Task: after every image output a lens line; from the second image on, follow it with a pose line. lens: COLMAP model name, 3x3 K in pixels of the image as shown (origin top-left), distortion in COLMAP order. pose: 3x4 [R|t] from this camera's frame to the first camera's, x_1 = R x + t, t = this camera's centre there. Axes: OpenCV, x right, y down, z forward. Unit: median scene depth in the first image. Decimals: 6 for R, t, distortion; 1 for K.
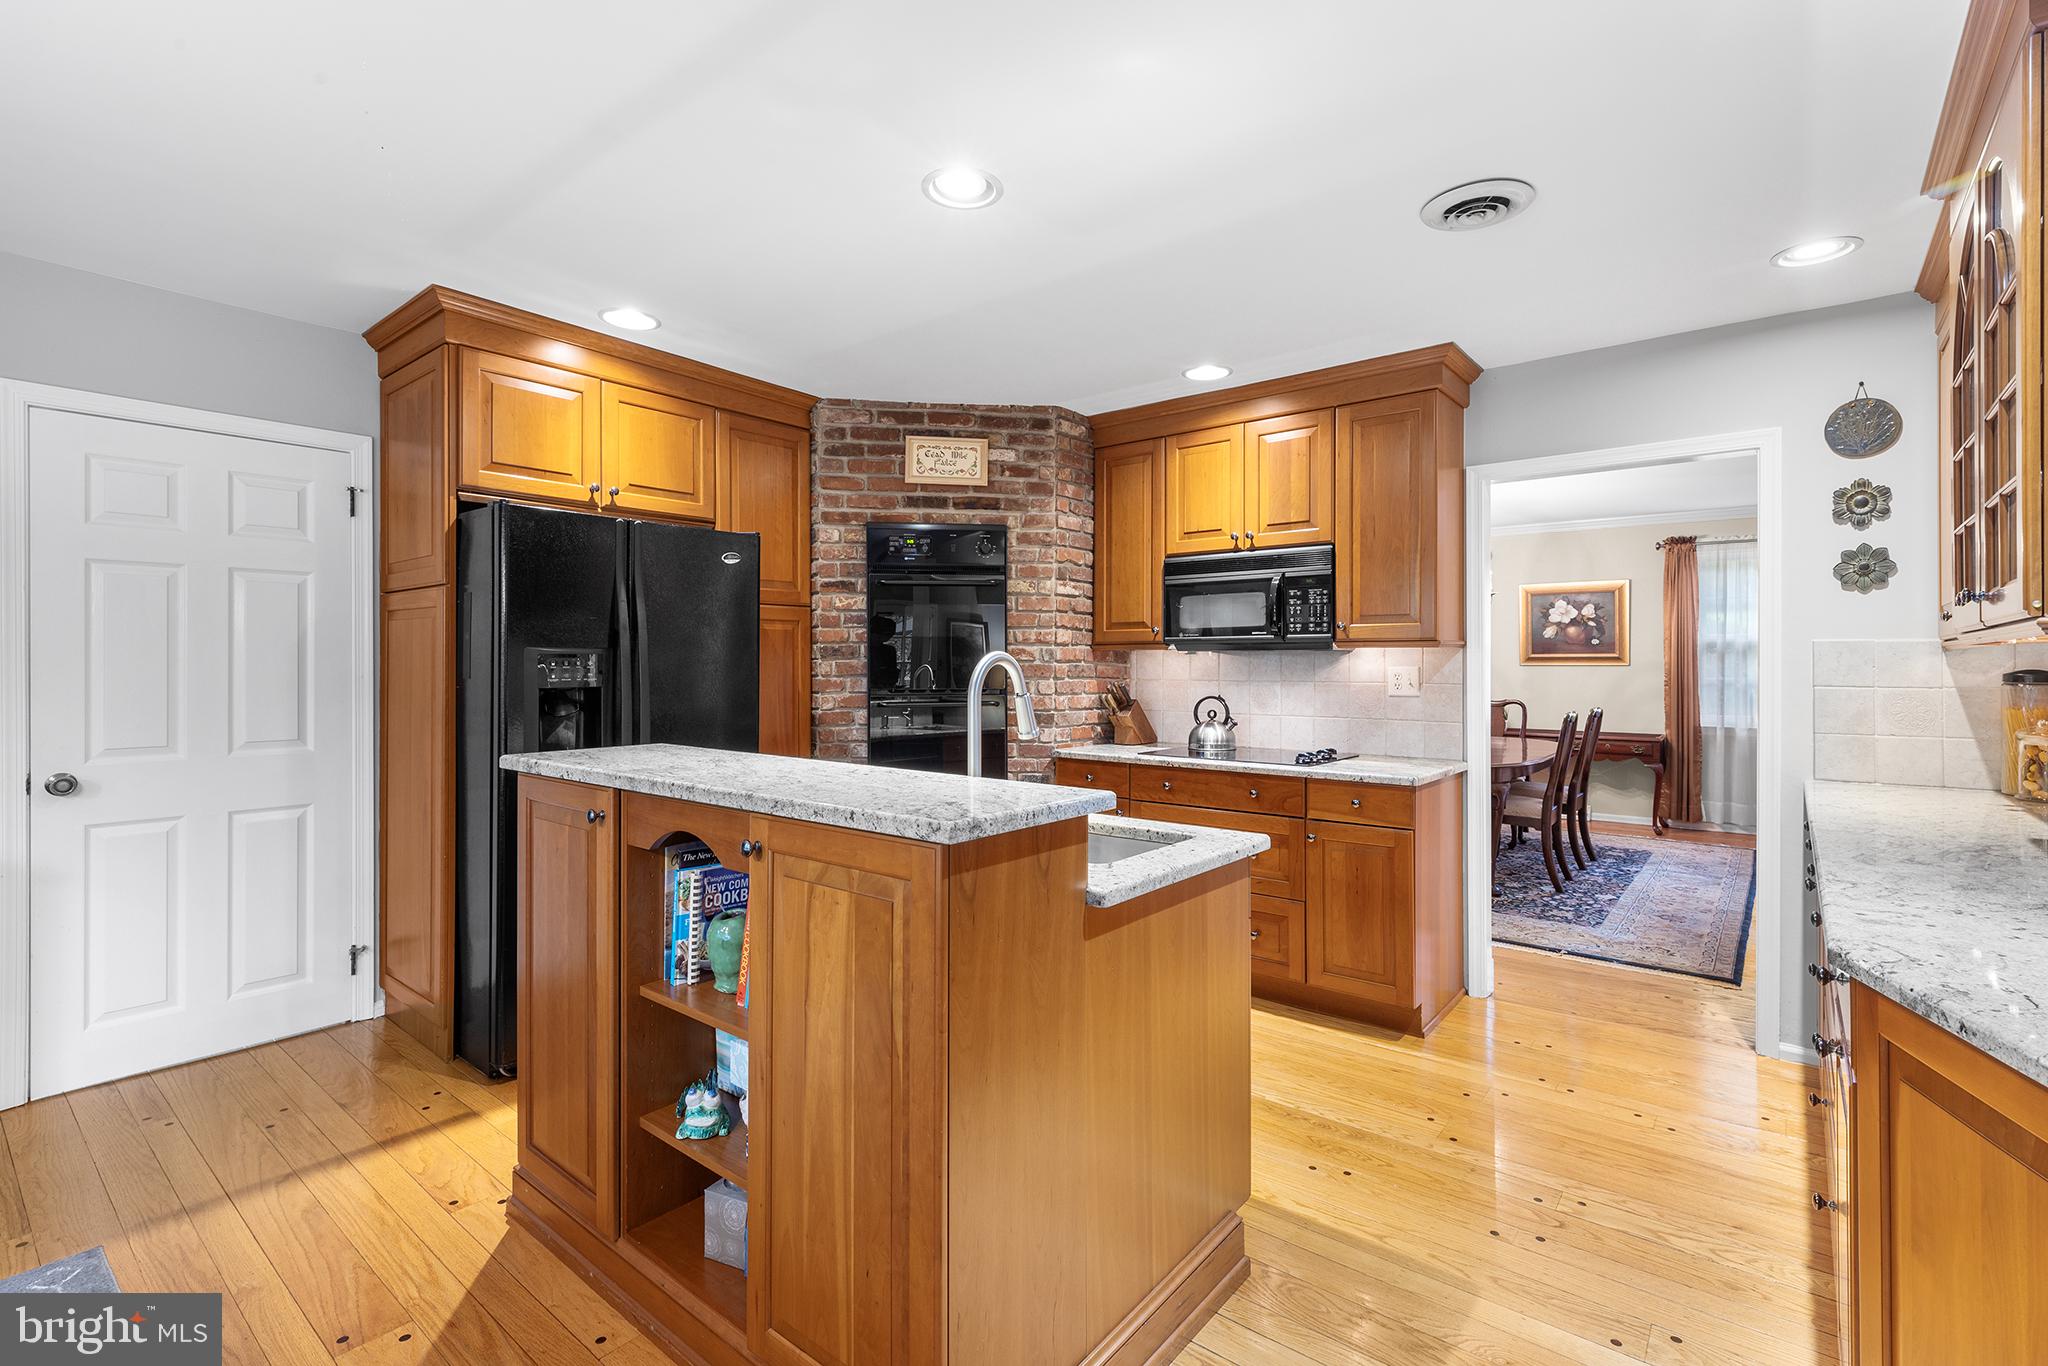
lens RADIAL K [[922.9, 0, 1024.1], [0, 922.9, 664.9], [0, 0, 1]] dist [0.001010, -0.000550]
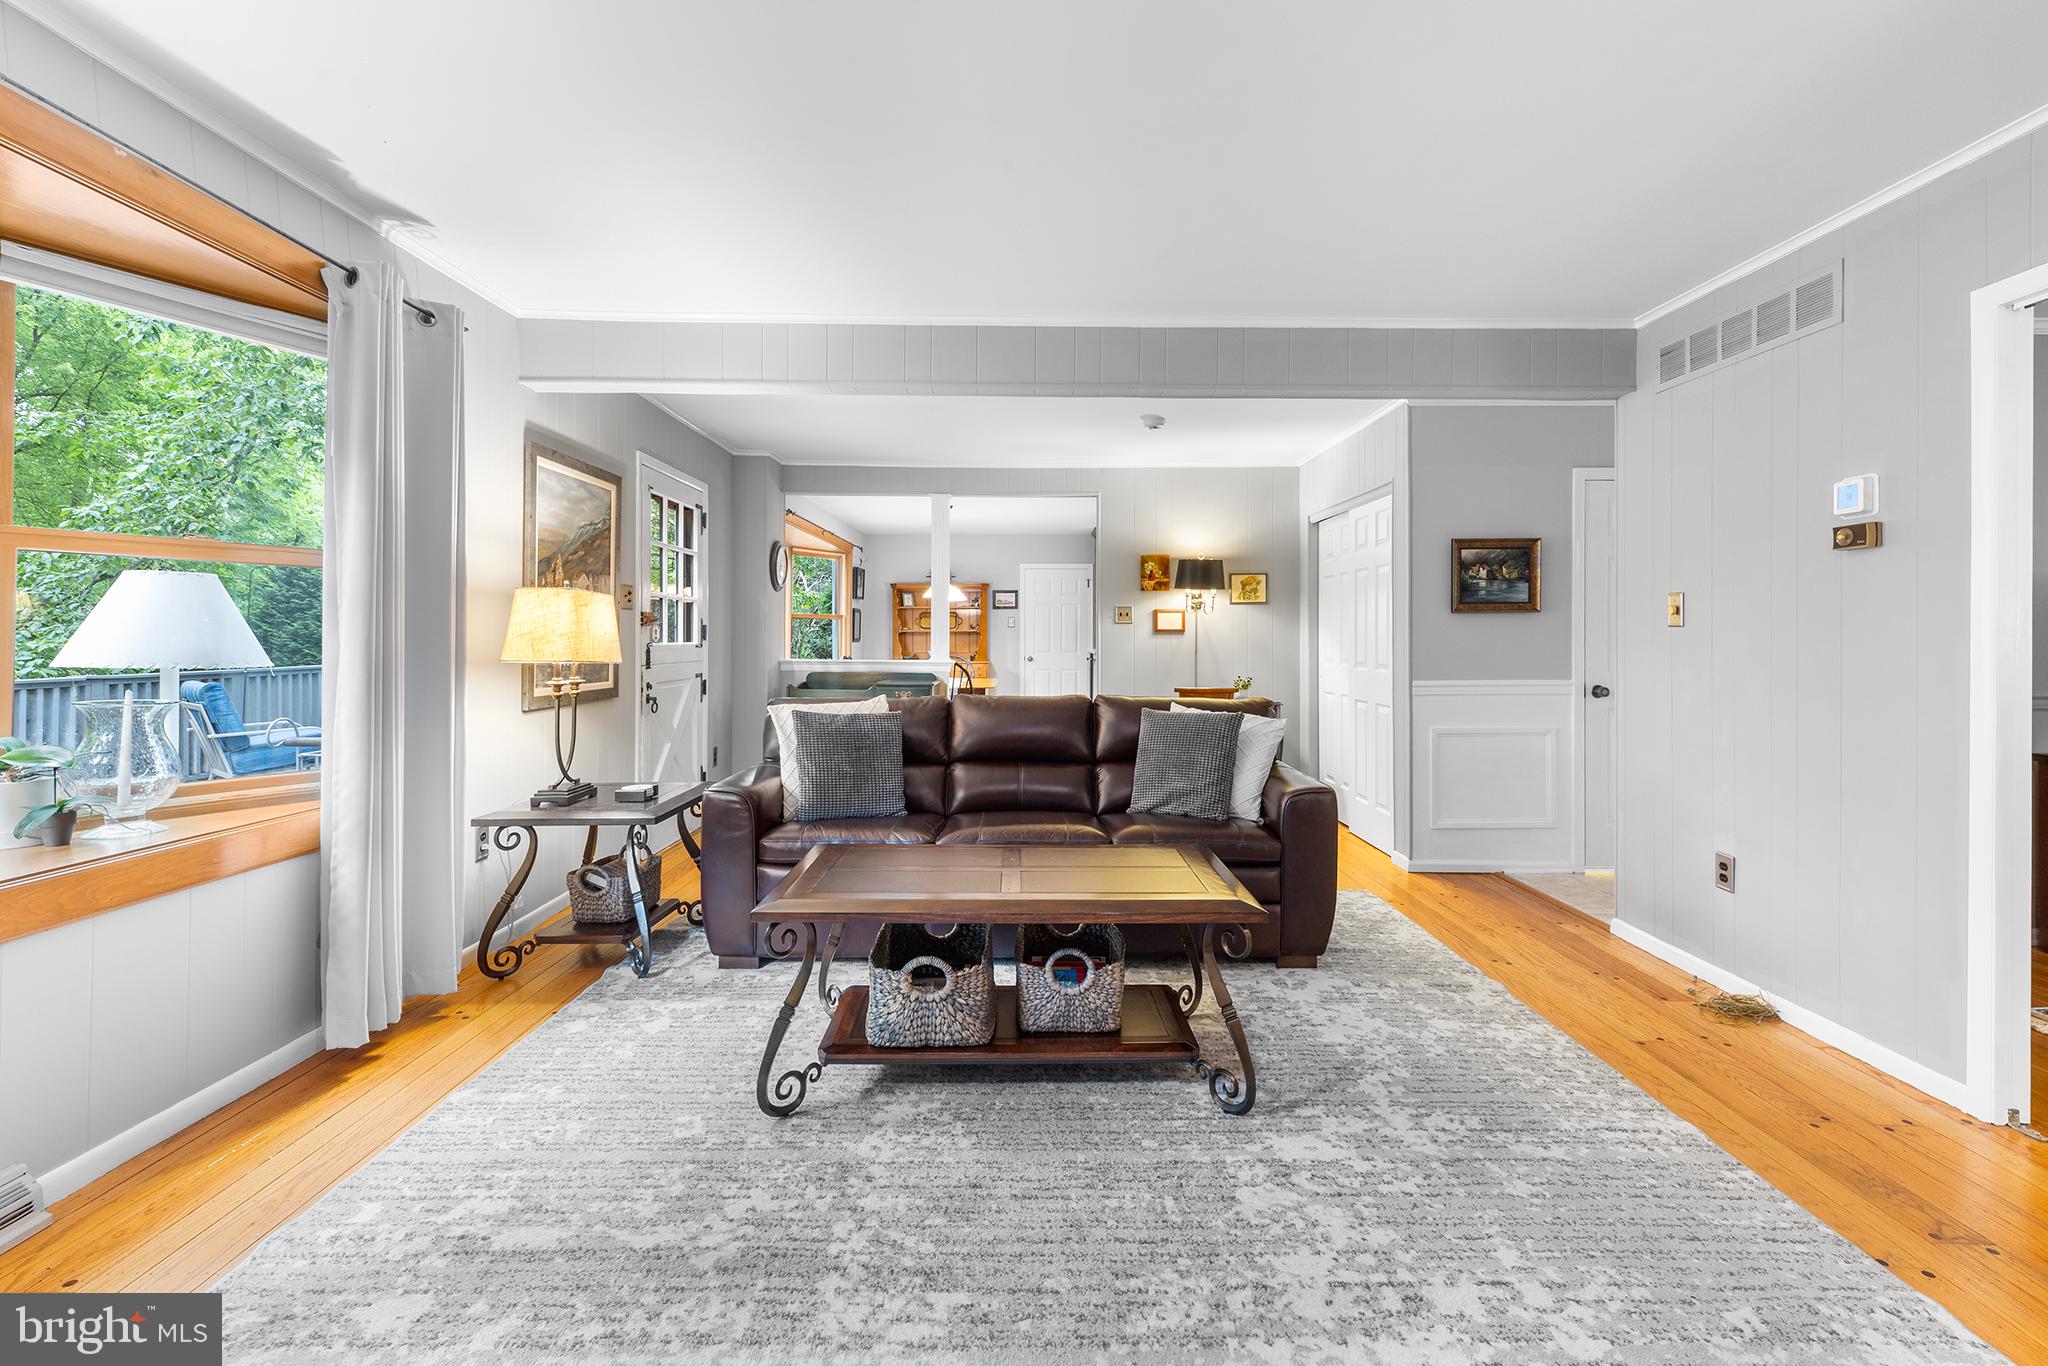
lens RADIAL K [[944.6, 0, 1025.6], [0, 944.6, 637.1], [0, 0, 1]] dist [0.000449, -0.000028]
pose [[0.636695, 0.004676, -0.771102, 1.795068], [-0.006878, 0.999976, 0.000385, 0.024333], [0.771085, 0.005058, 0.636712, -1.392449]]
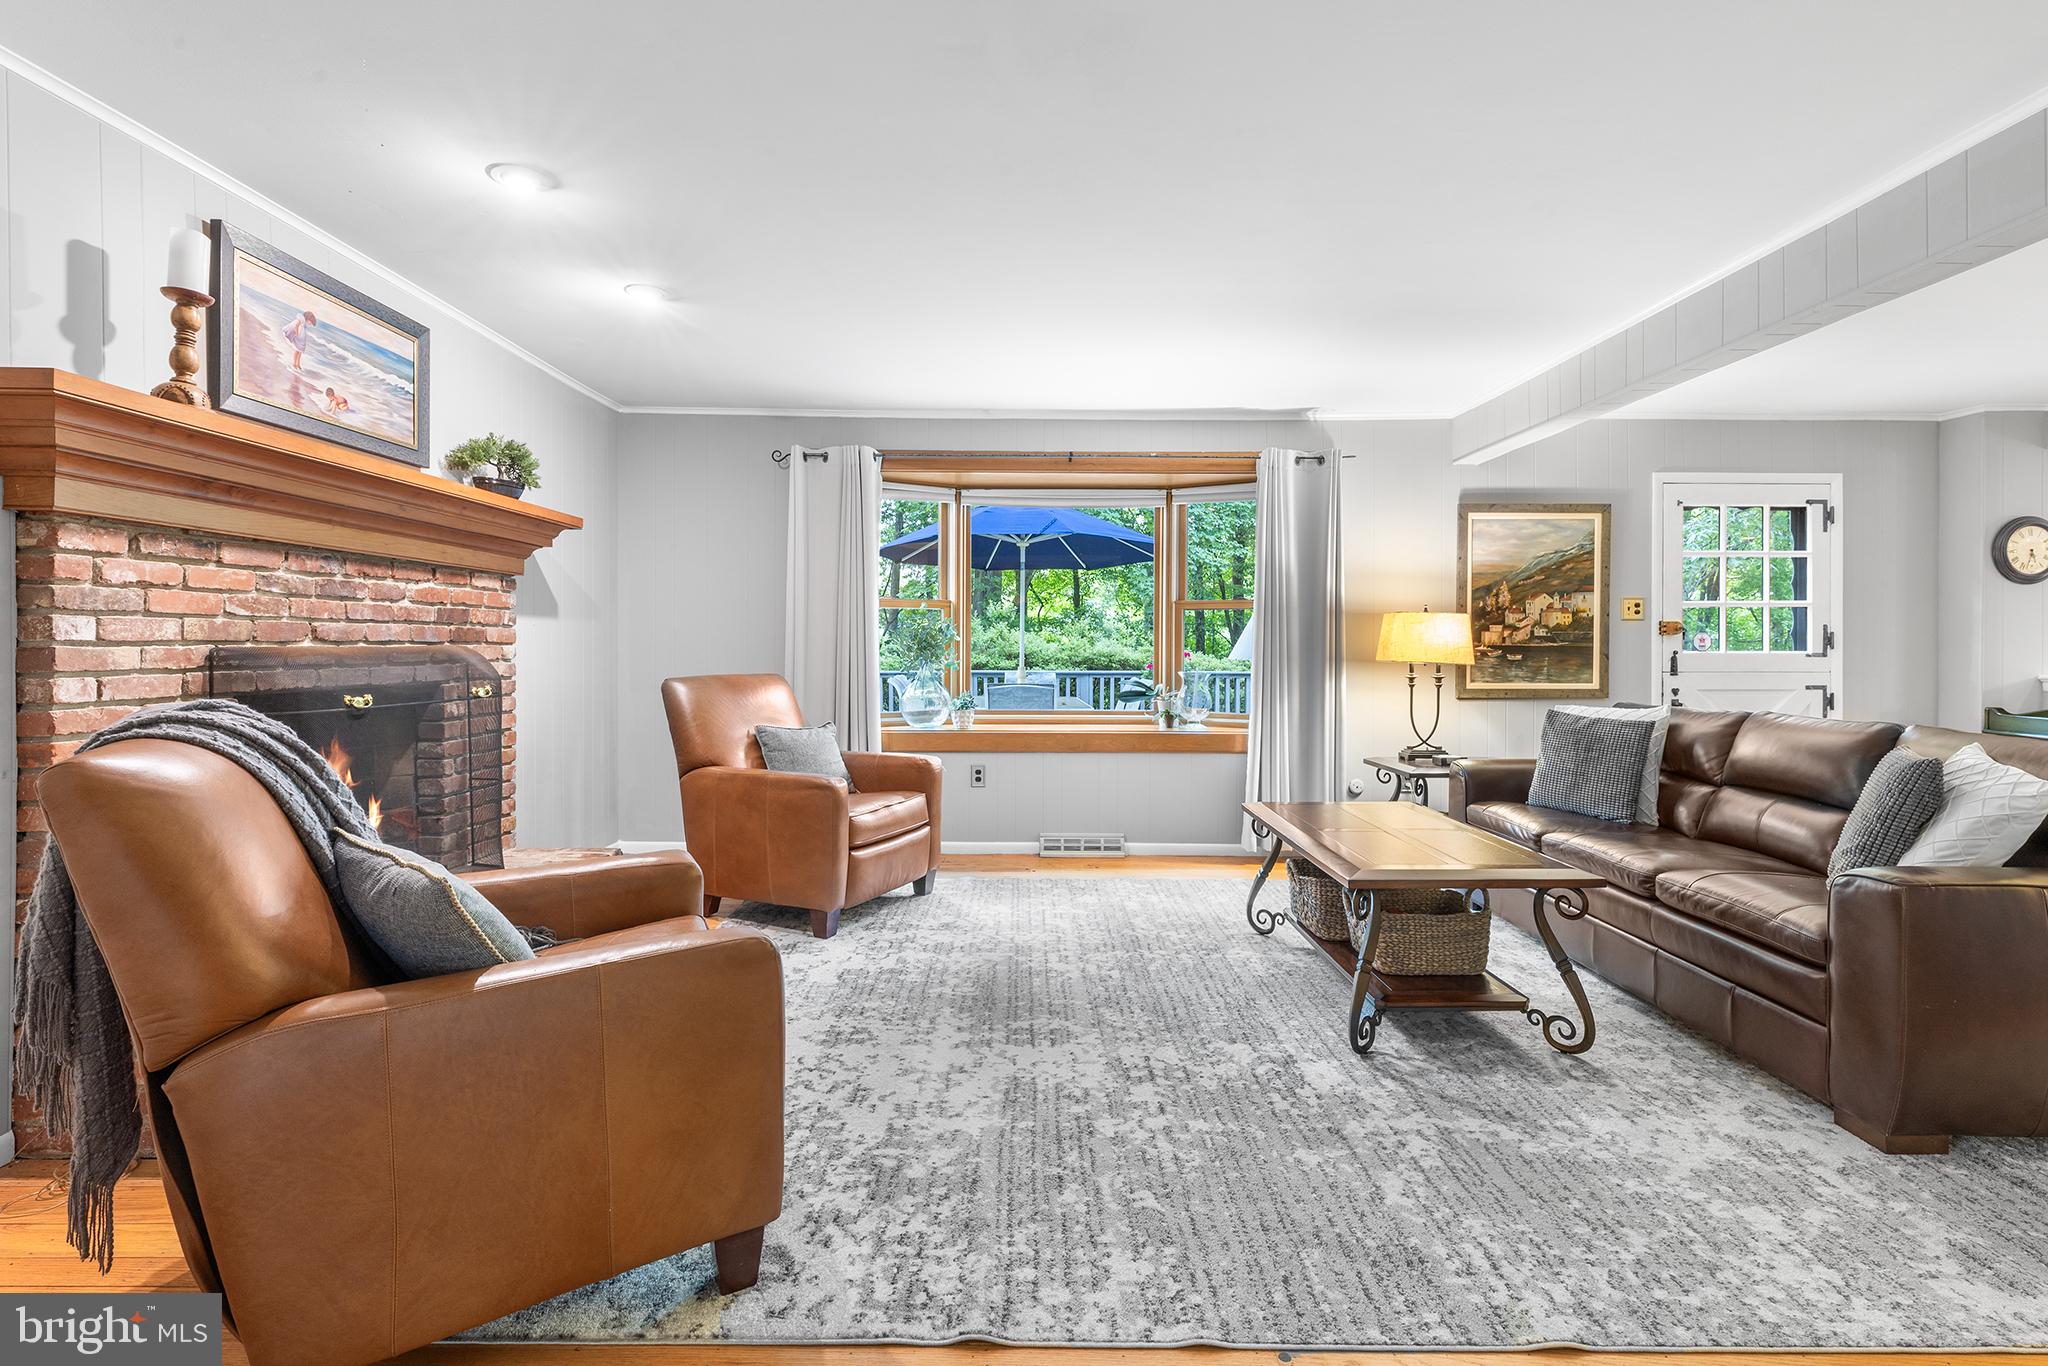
lens RADIAL K [[922.3, 0, 1020.0], [0, 922.3, 637.9], [0, 0, 1]] dist [0.000286, -0.000041]
pose [[-0.774221, -0.002262, -0.632911, 2.082362], [-0.002126, 0.999997, -0.000974, 0.020477], [0.632912, 0.000592, -0.774224, -0.409546]]
